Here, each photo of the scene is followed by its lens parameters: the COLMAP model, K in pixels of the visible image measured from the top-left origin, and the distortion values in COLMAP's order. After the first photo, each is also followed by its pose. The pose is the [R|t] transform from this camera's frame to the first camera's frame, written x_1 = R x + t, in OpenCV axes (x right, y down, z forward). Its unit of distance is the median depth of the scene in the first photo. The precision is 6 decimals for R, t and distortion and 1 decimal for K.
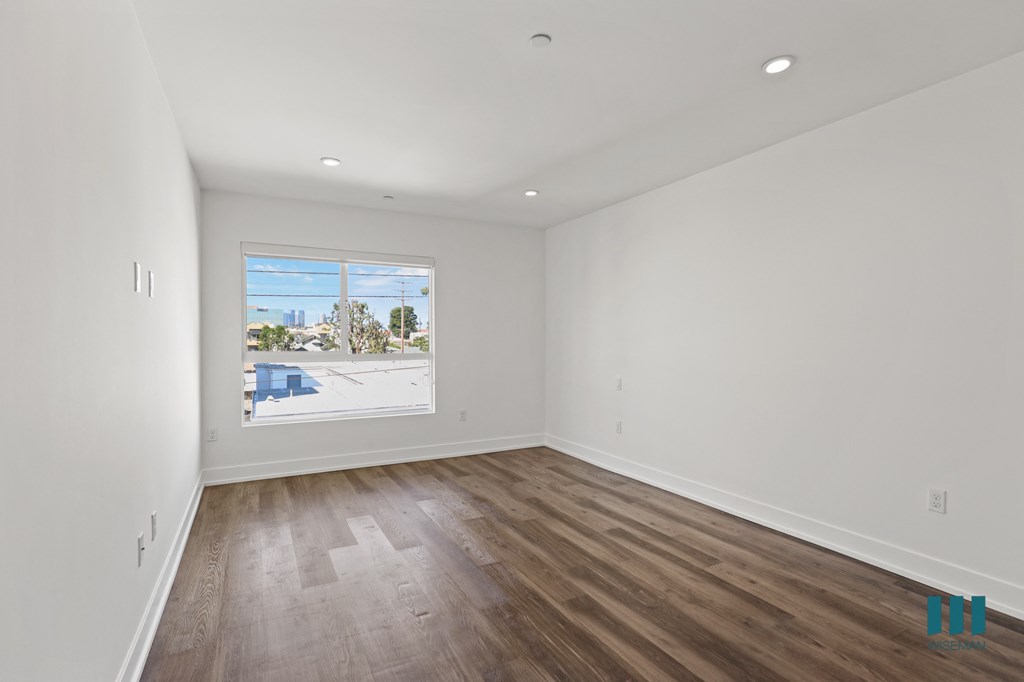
lens RADIAL K [[473.7, 0, 513.1], [0, 473.7, 339.8], [0, 0, 1]] dist [-0.010676, 0.000970]
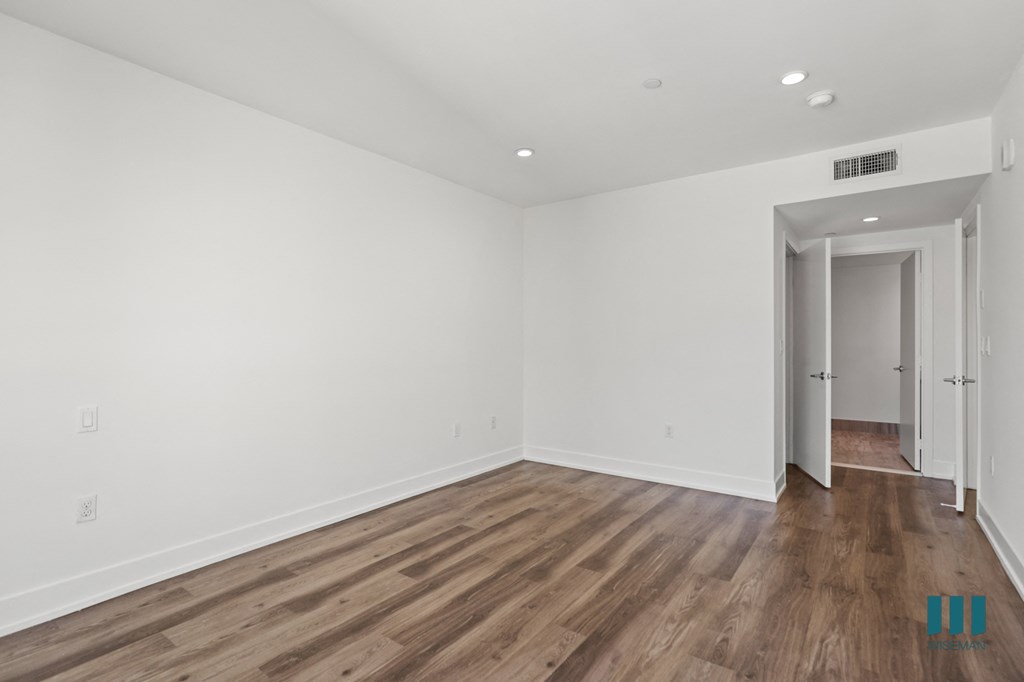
lens RADIAL K [[473.7, 0, 513.5], [0, 473.7, 340.1], [0, 0, 1]] dist [-0.010676, 0.000970]
pose [[-0.398316, -0.000097, 0.917248, -0.645883], [0.002138, 0.999997, 0.001034, 0.013890], [-0.917246, 0.002373, -0.398315, 1.285104]]
